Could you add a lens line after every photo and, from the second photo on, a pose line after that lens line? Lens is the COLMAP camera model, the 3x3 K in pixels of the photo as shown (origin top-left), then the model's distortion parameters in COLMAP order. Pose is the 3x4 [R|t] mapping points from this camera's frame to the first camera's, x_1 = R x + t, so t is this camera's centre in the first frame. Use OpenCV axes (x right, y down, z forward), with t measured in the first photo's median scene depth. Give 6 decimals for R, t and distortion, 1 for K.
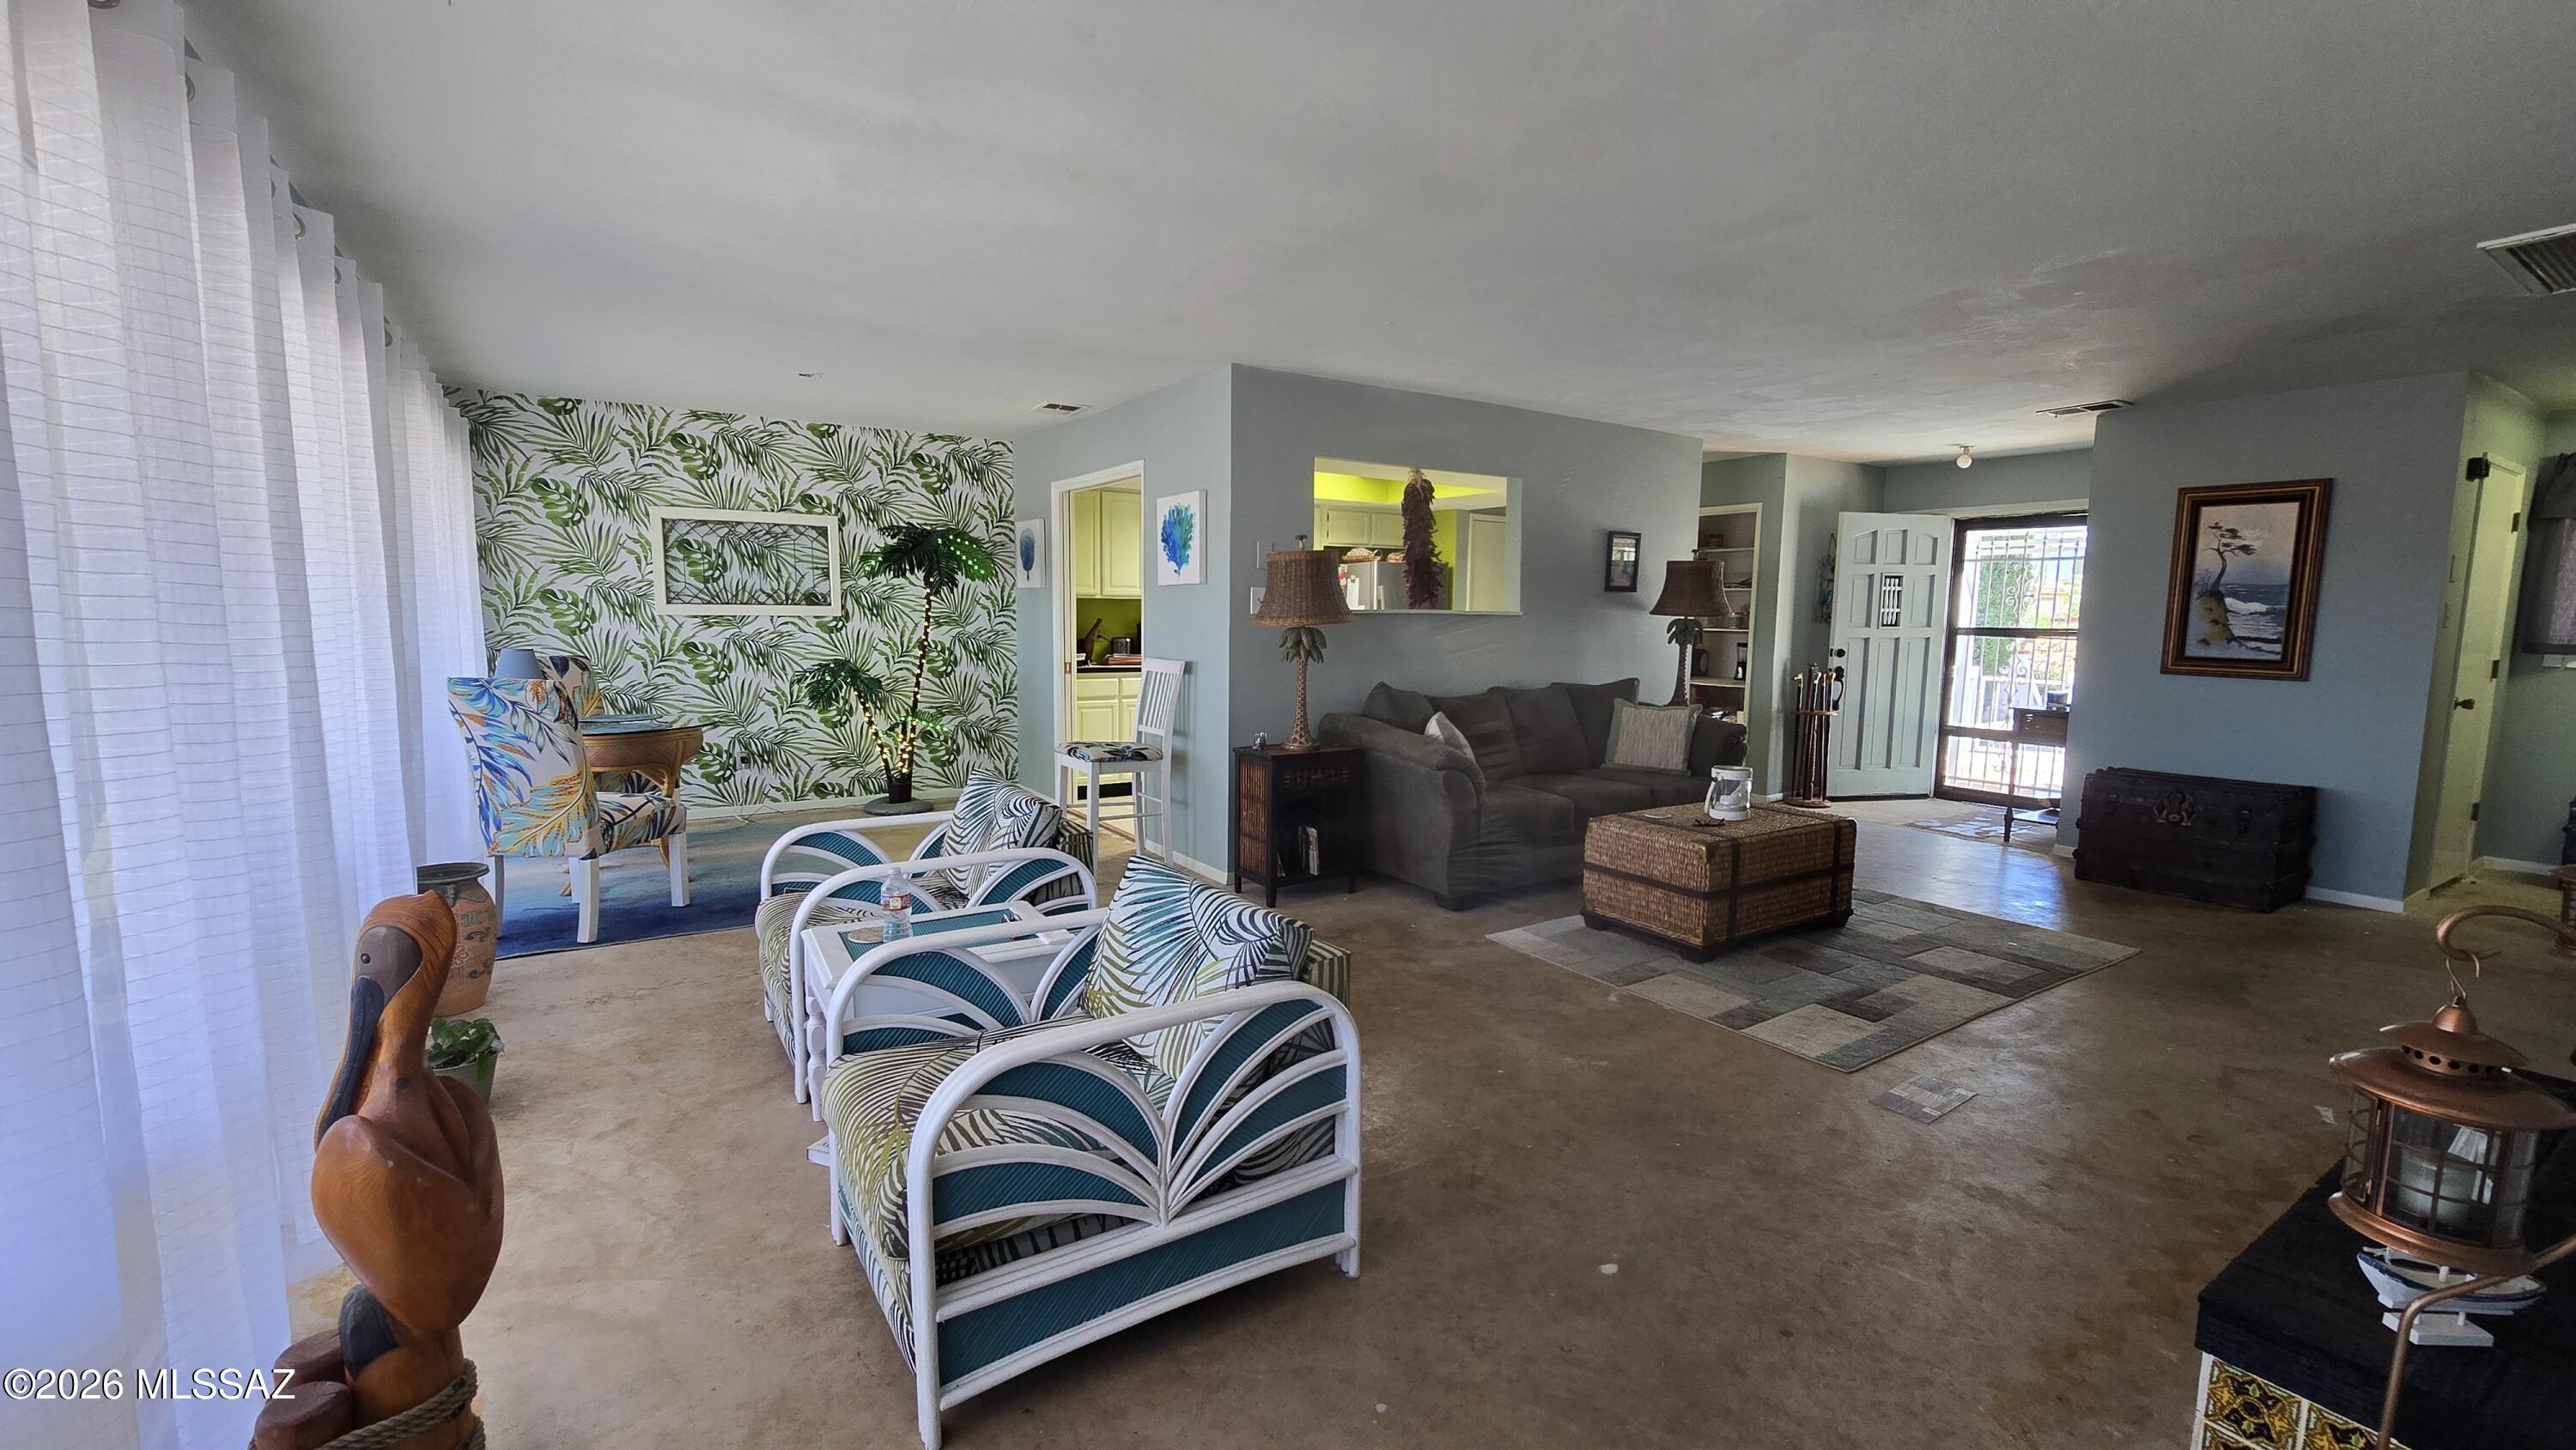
lens RADIAL K [[1056.0, 0, 1282.7], [0, 1056.0, 733.6], [0, 0, 1]] dist [-0.003558, -0.000085]
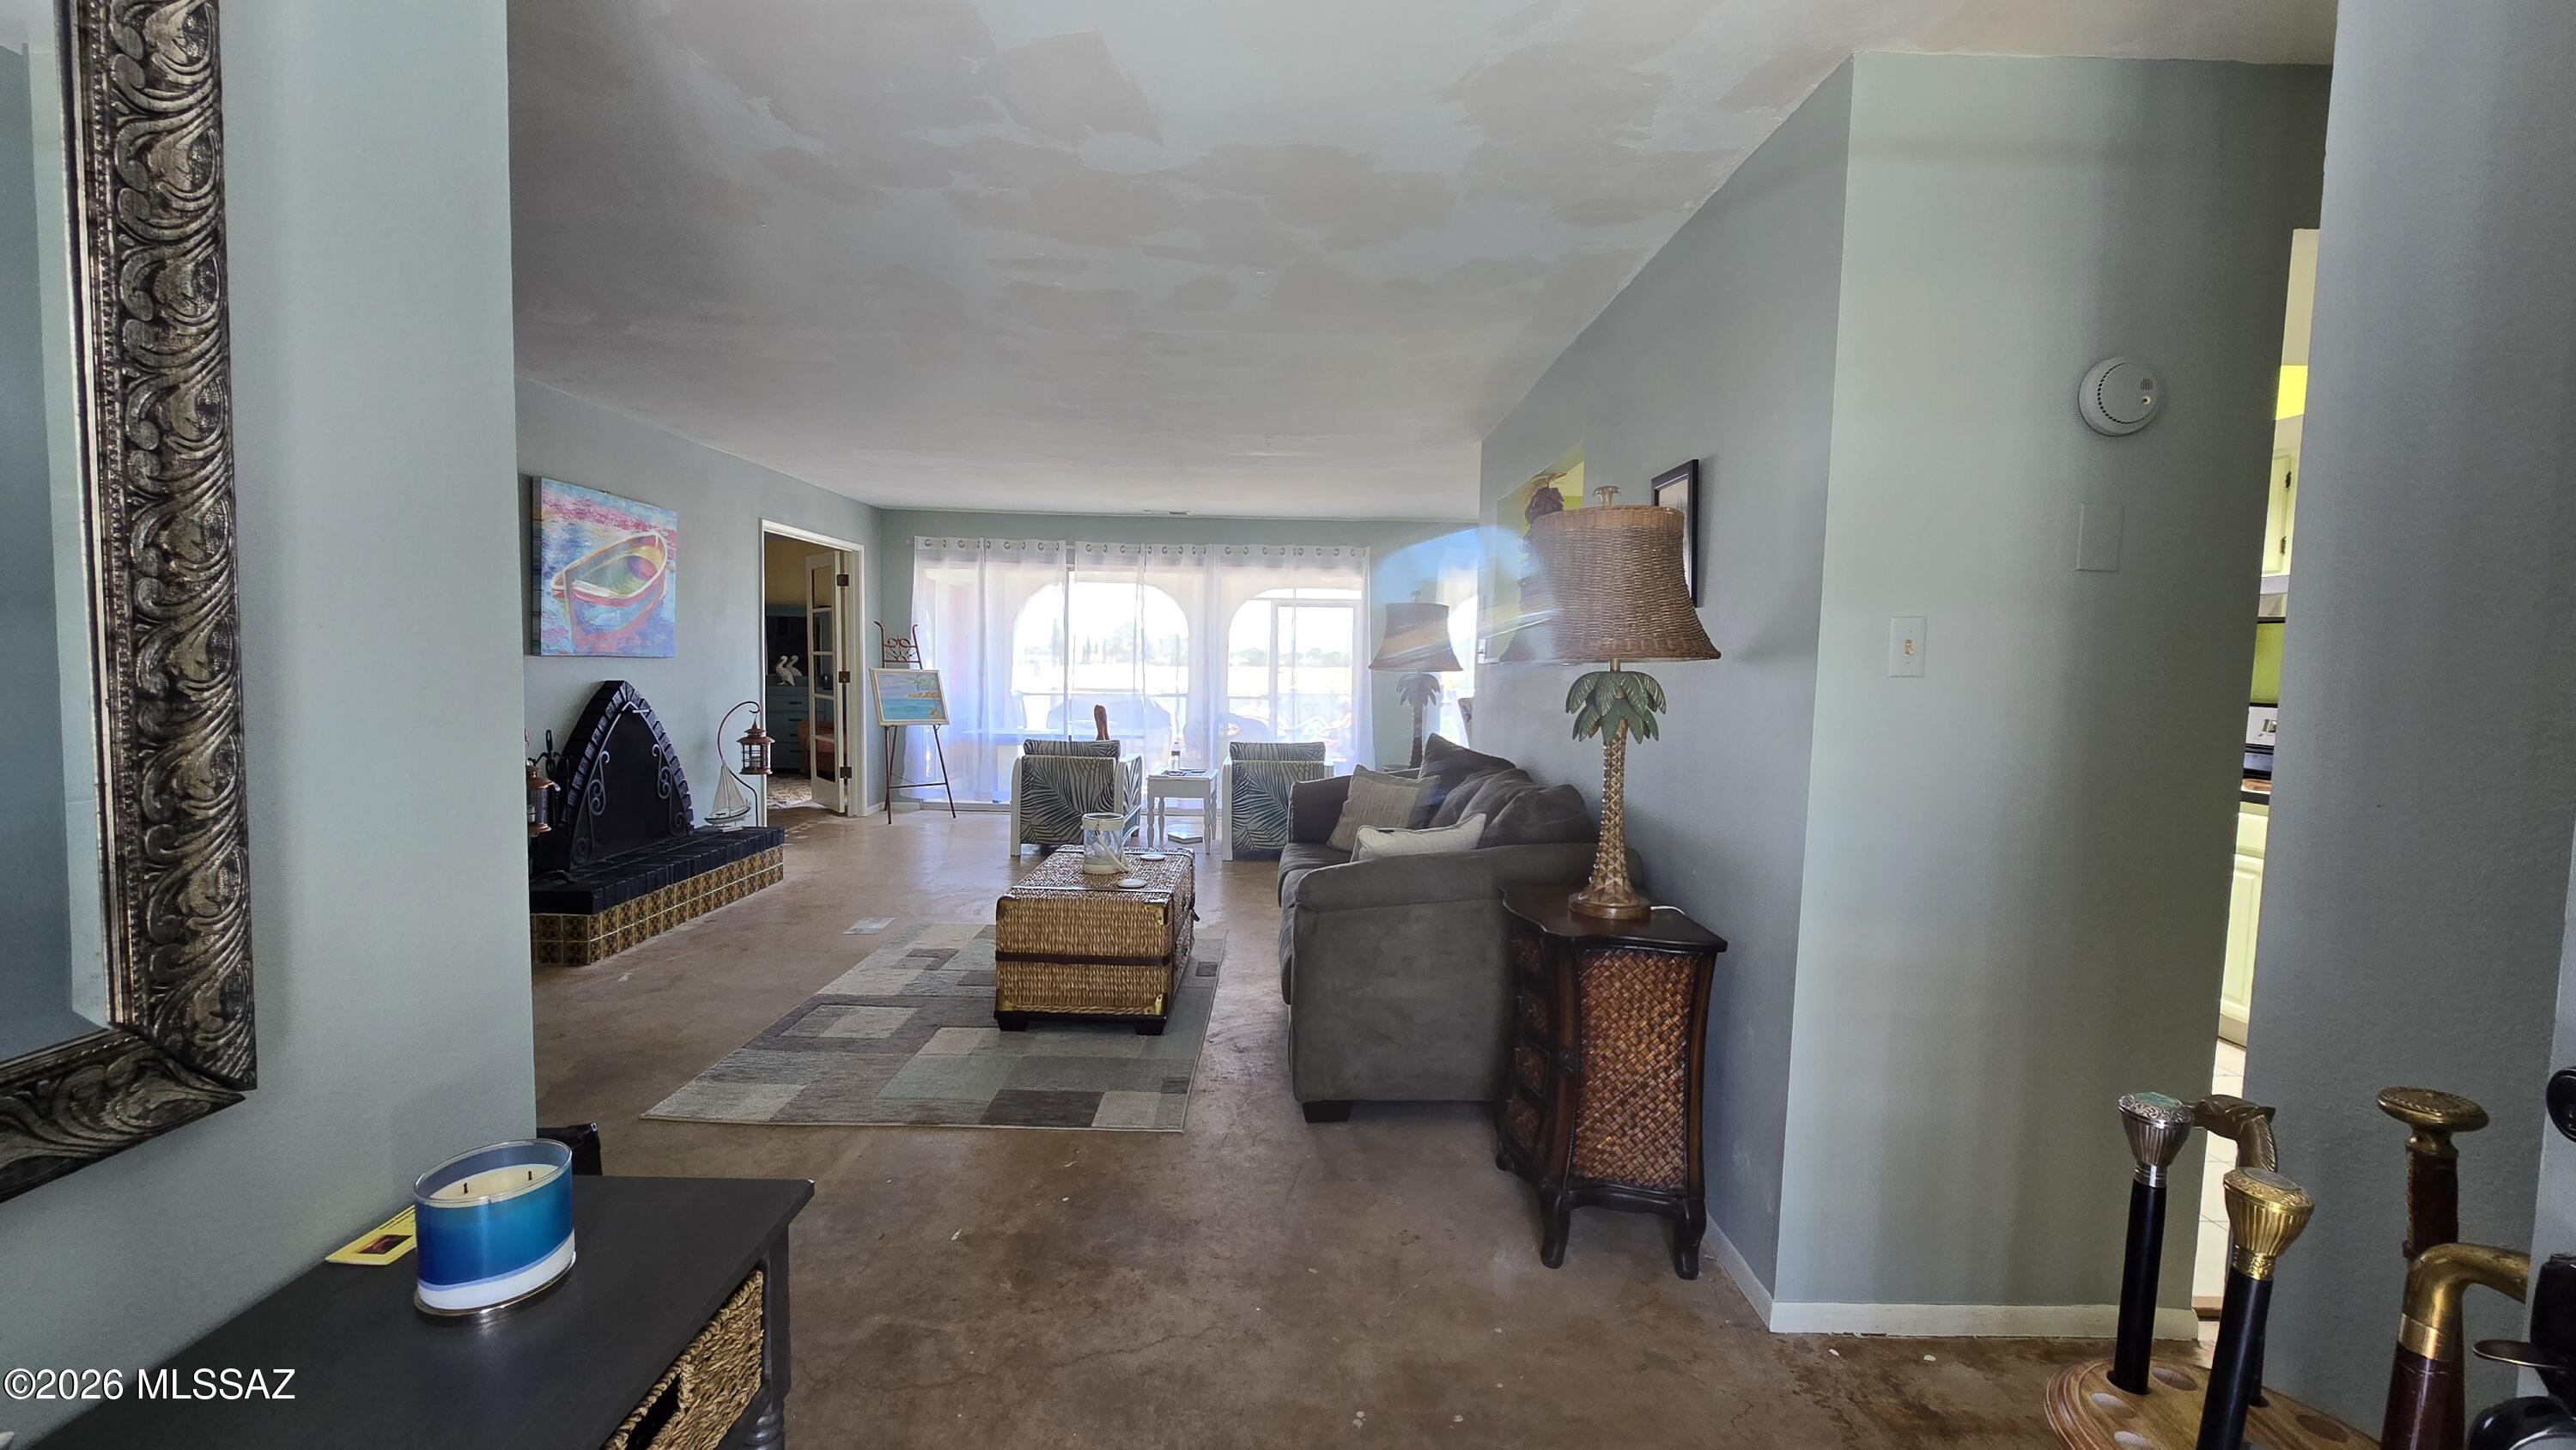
lens RADIAL K [[1056.0, 0, 1282.7], [0, 1056.0, 733.6], [0, 0, 1]] dist [-0.003558, -0.000085]
pose [[-0.543873, 0.036864, -0.838357, 0.951597], [-0.128881, 0.983513, 0.126856, -0.152043], [0.829212, 0.177042, -0.530155, 1.375590]]
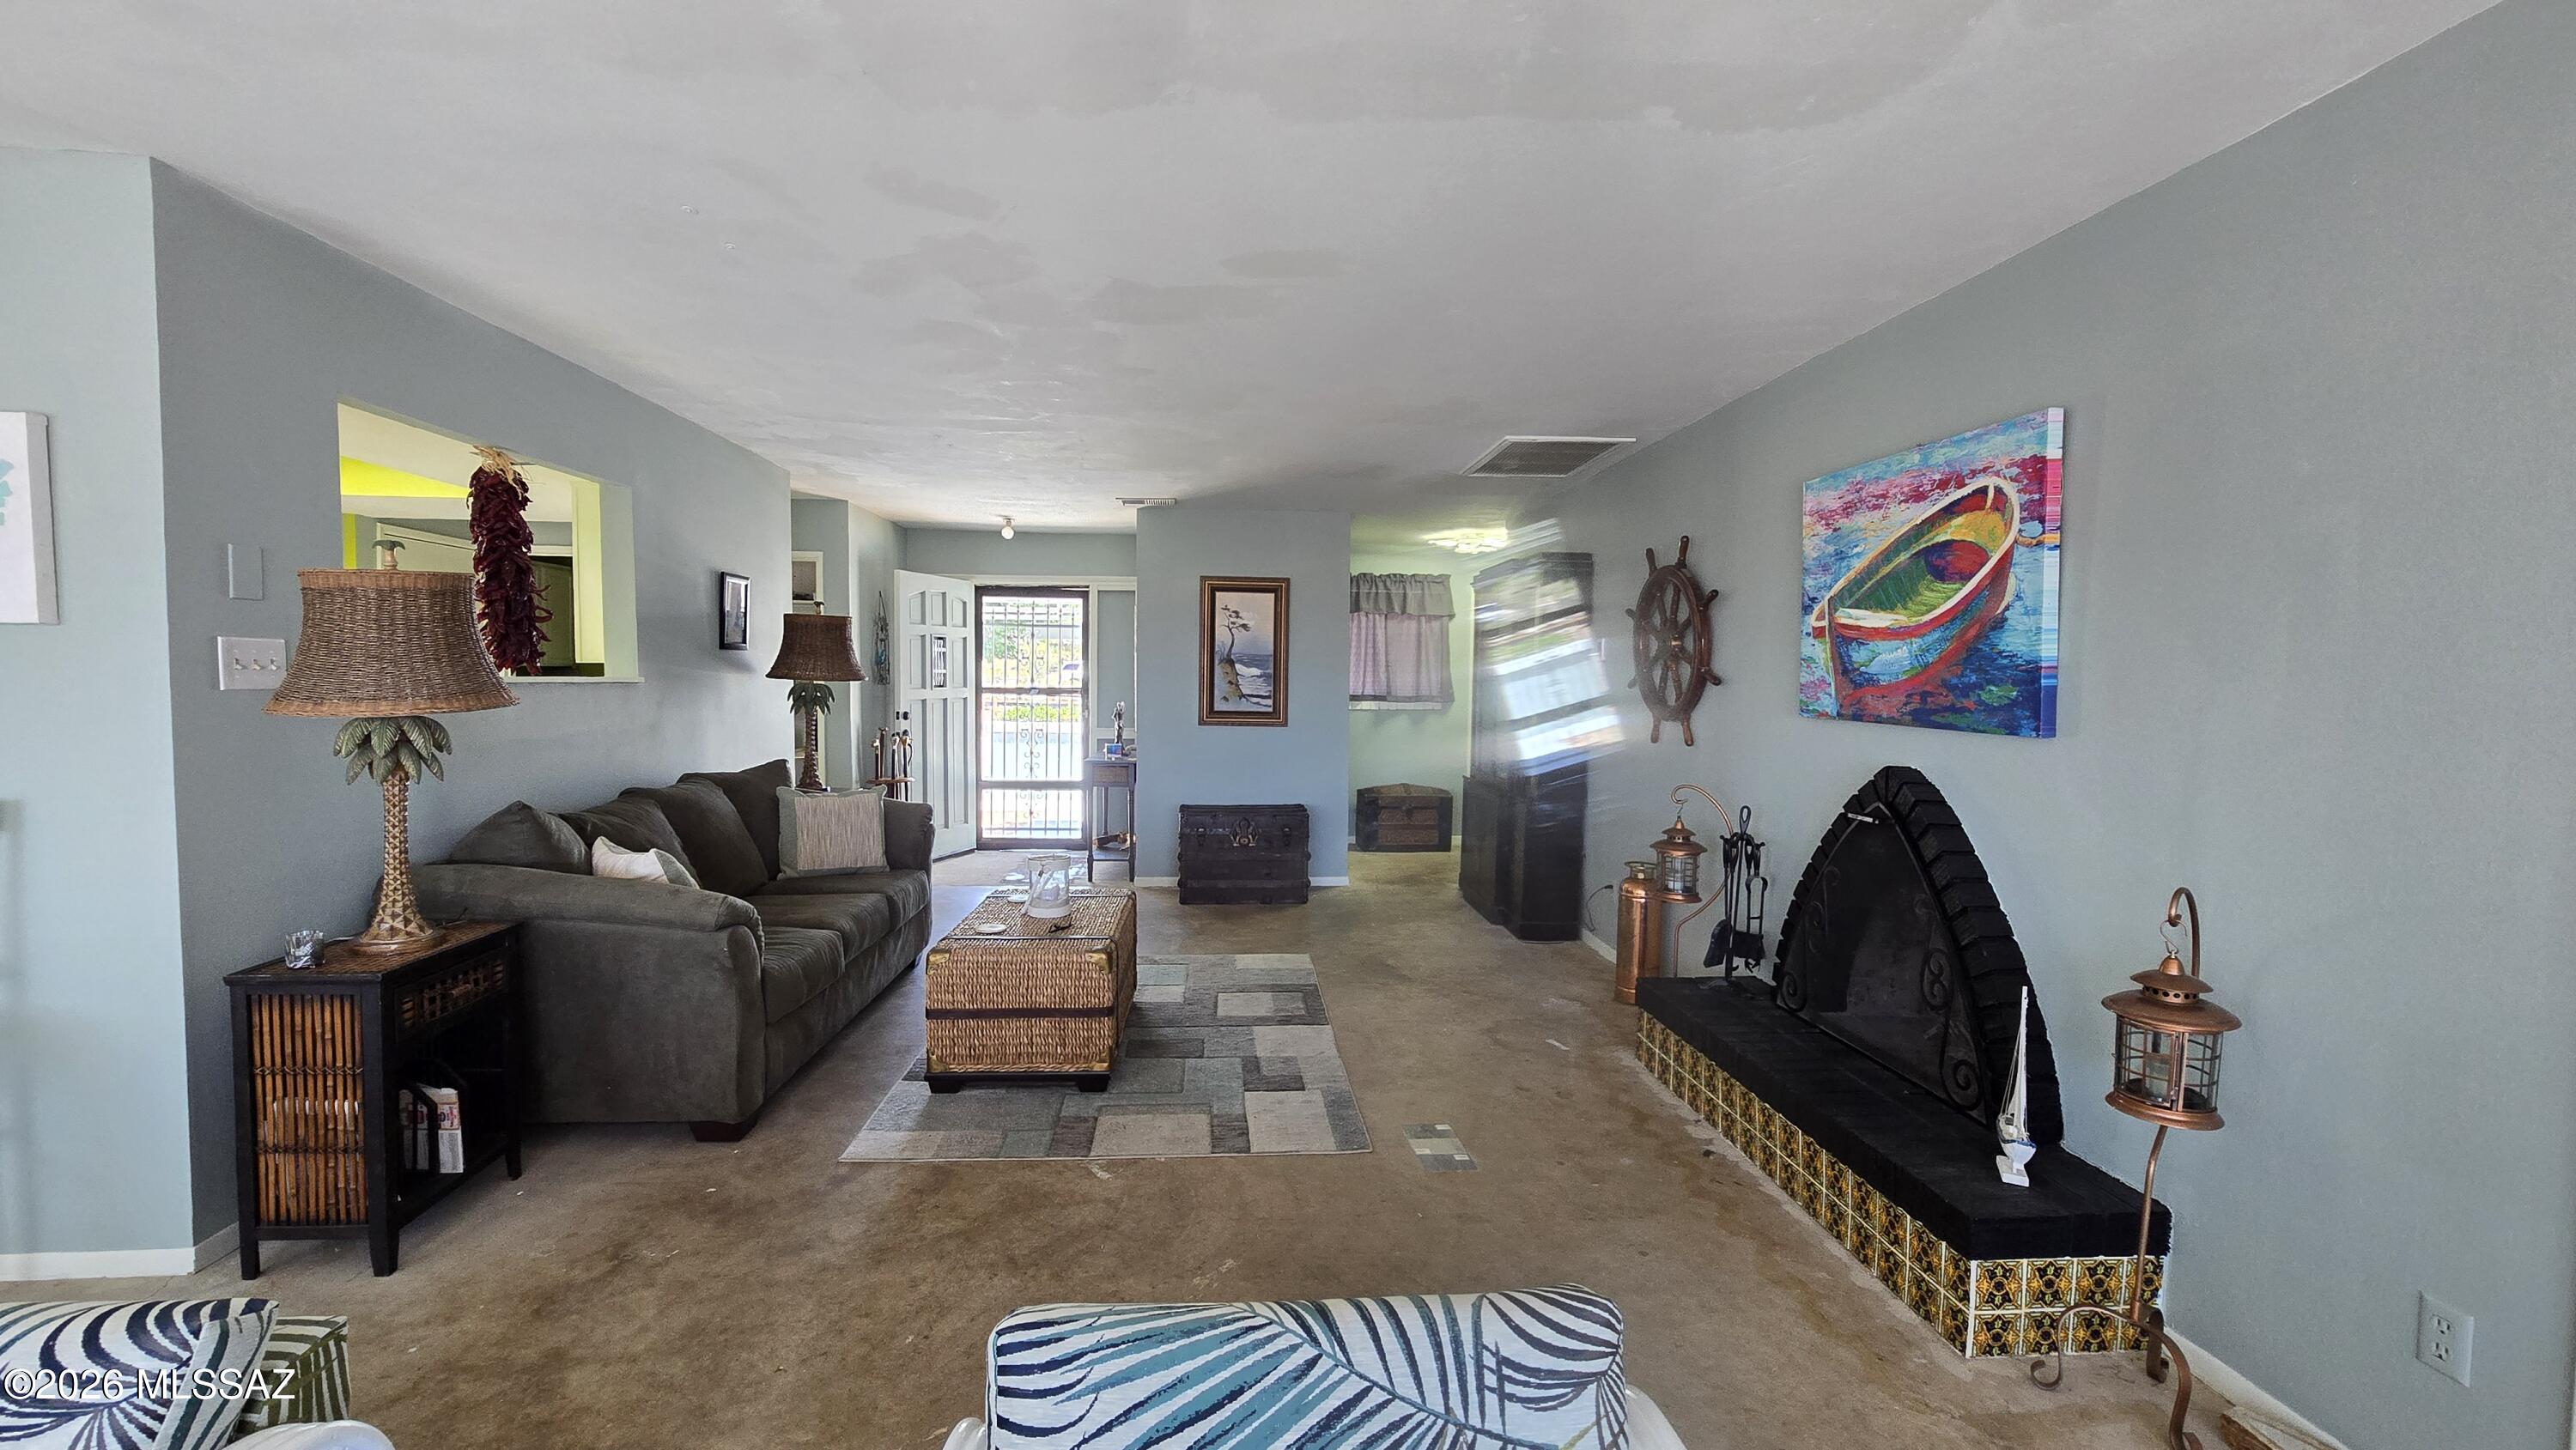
lens RADIAL K [[1056.0, 0, 1282.7], [0, 1056.0, 733.6], [0, 0, 1]] dist [-0.003558, -0.000085]
pose [[0.487984, -0.052925, 0.871247, -0.206440], [0.095533, 0.995402, 0.006959, -0.049370], [-0.867609, 0.079837, 0.490796, 0.334817]]
